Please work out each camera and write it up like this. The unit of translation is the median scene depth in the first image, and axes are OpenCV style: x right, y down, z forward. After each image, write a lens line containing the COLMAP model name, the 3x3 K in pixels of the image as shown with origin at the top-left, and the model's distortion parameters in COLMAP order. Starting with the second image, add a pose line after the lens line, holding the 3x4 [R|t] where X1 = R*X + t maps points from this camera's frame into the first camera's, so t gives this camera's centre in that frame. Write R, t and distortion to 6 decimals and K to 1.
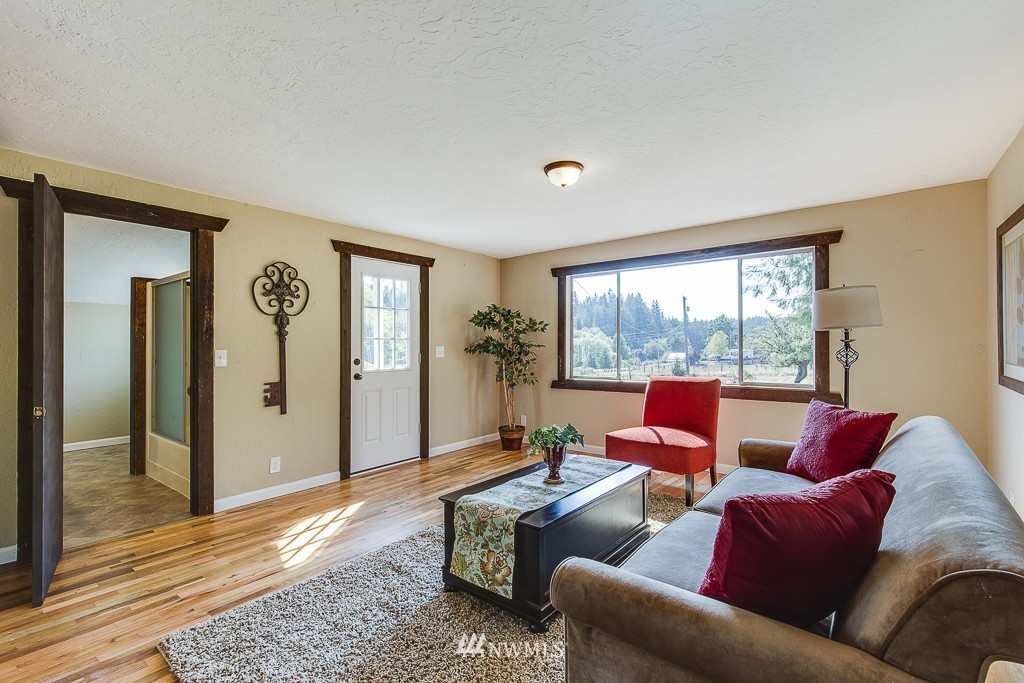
lens RADIAL K [[468.1, 0, 512.0], [0, 468.1, 341.5], [0, 0, 1]] dist [-0.001664, -0.000124]
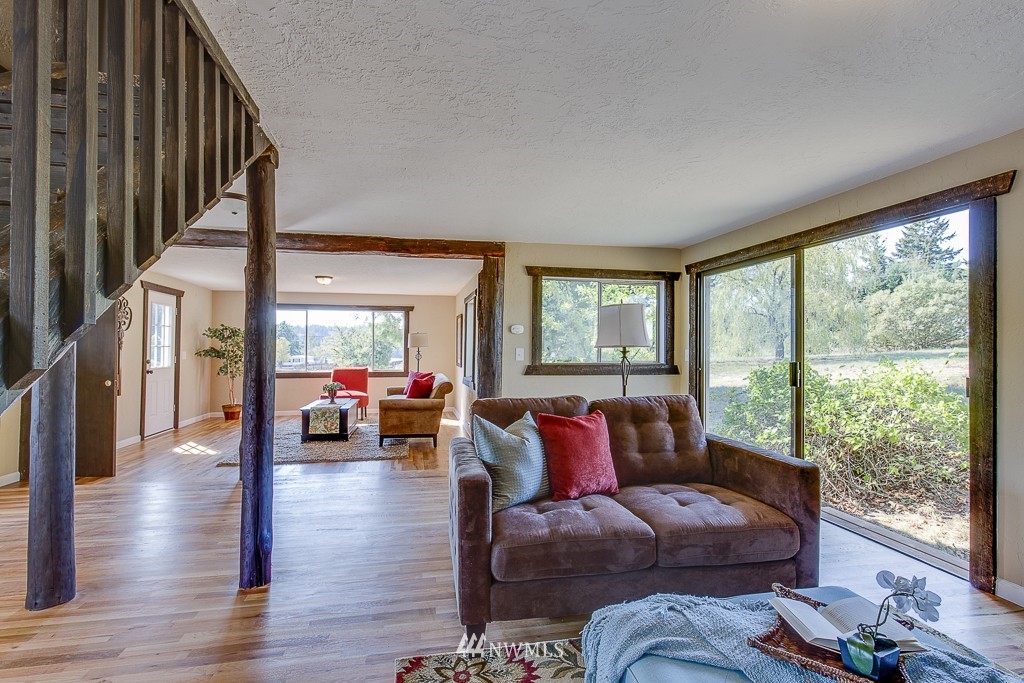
lens RADIAL K [[476.1, 0, 512.5], [0, 476.1, 330.0], [0, 0, 1]] dist [-0.003403, -0.000134]
pose [[0.637158, 0.044516, 0.769446, -0.749637], [-0.015661, 0.998872, -0.044821, -0.007974], [-0.770574, 0.016507, 0.637137, -0.838653]]
